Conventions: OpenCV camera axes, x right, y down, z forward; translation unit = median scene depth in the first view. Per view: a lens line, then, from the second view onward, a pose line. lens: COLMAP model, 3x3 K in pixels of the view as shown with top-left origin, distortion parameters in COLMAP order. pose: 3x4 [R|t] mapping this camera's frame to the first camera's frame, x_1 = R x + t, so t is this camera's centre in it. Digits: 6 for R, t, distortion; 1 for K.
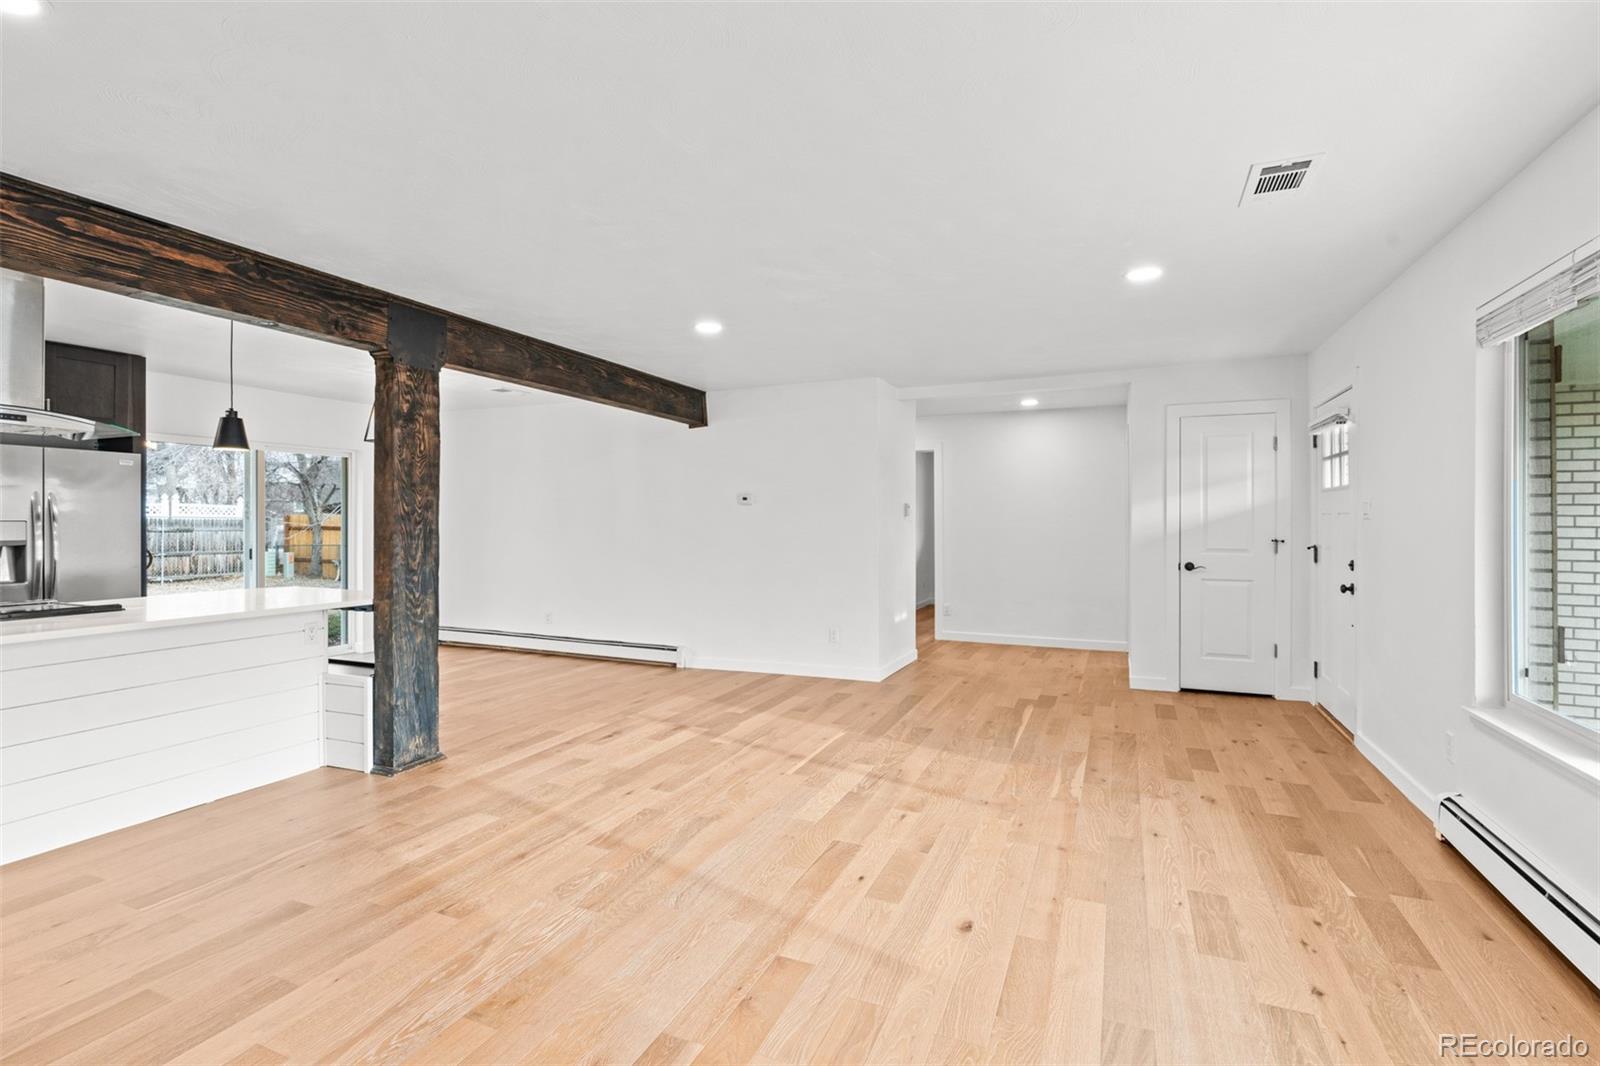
lens RADIAL K [[752.5, 0, 792.9], [0, 752.5, 521.8], [0, 0, 1]] dist [-0.010000, 0.002938]
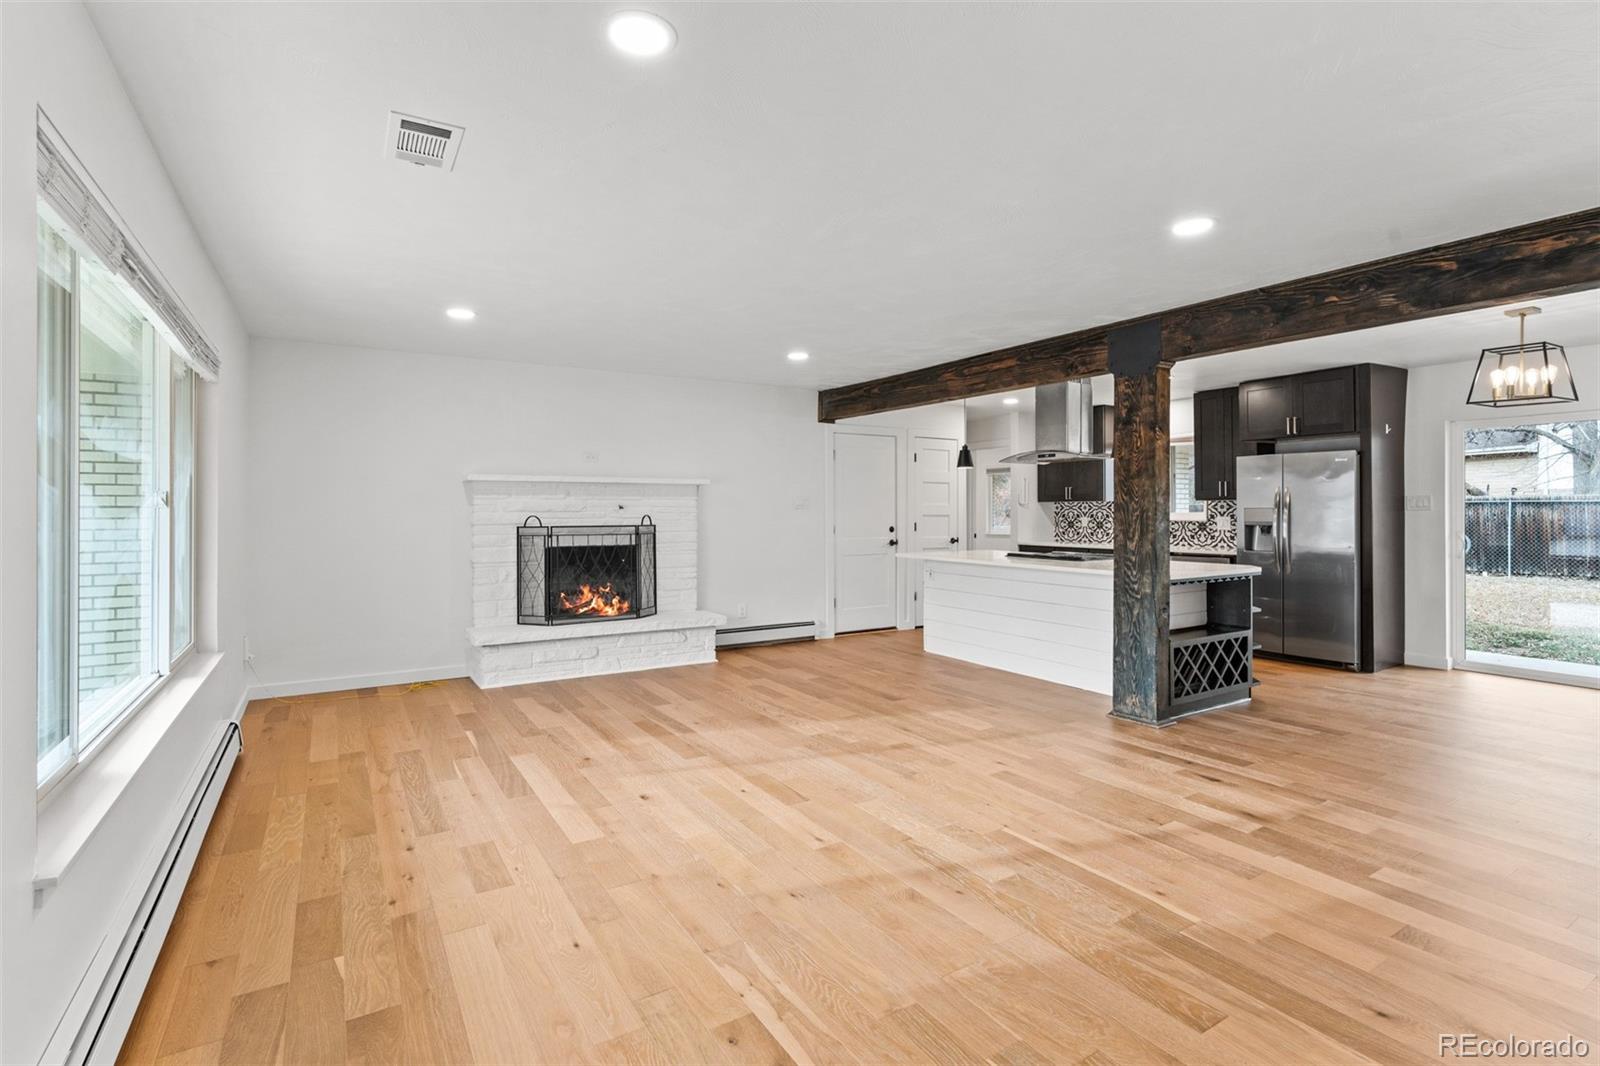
lens RADIAL K [[752.5, 0, 795.9], [0, 752.5, 507.6], [0, 0, 1]] dist [-0.010000, 0.002938]
pose [[-0.570013, -0.000428, -0.821635, 0.828491], [0.002130, 0.999996, -0.001999, -0.001182], [0.821633, -0.002890, -0.570010, 1.374590]]
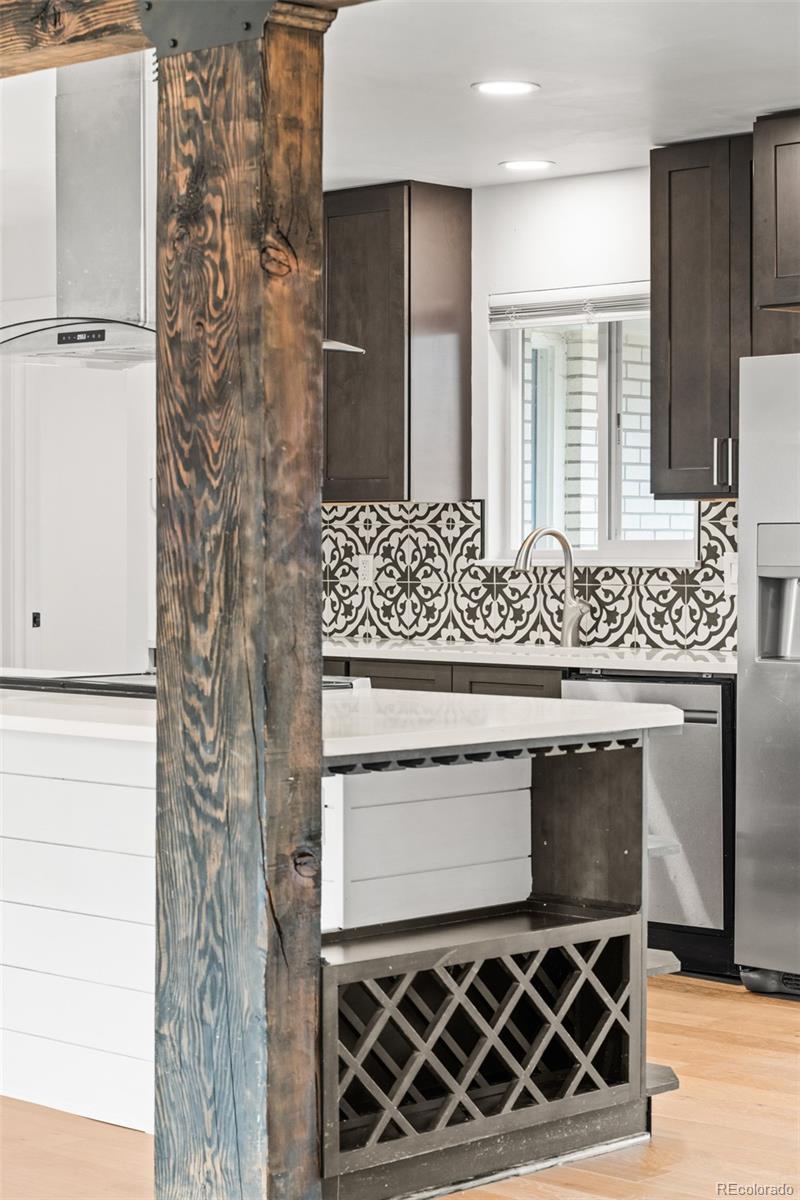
lens RADIAL K [[2508.5, 0, 401.1], [0, 2508.5, 670.5], [0, 0, 1]] dist [-0.002604, 0.000000]
pose [[-0.339457, 0.048531, -0.939369, 0.584872], [-0.000995, 0.998649, 0.051953, 0.011959], [0.940621, 0.018571, -0.338950, 1.632069]]
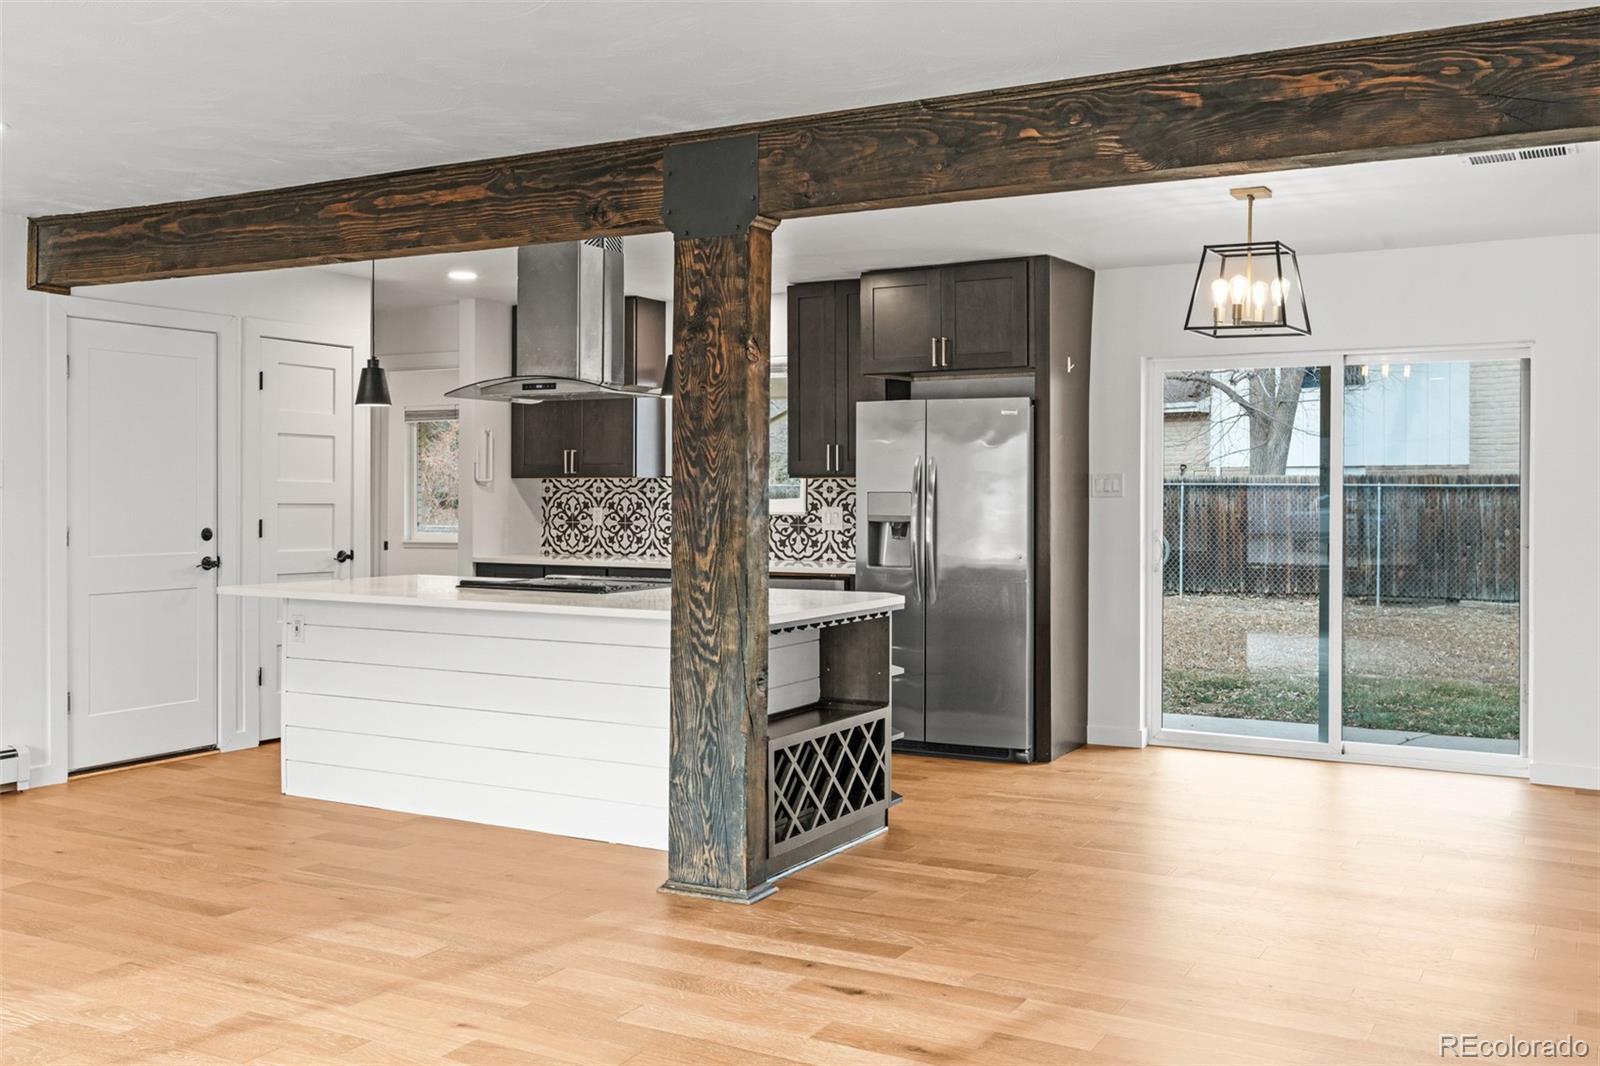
lens RADIAL K [[1471.0, 0, 792.2], [0, 1471.0, 497.5], [0, 0, 1]] dist [0.000373, 0.000000]
pose [[-0.093560, 0.003132, -0.995609, 0.753275], [-0.003155, 0.999989, 0.003442, -0.000538], [0.995609, 0.003463, -0.093550, 1.316105]]
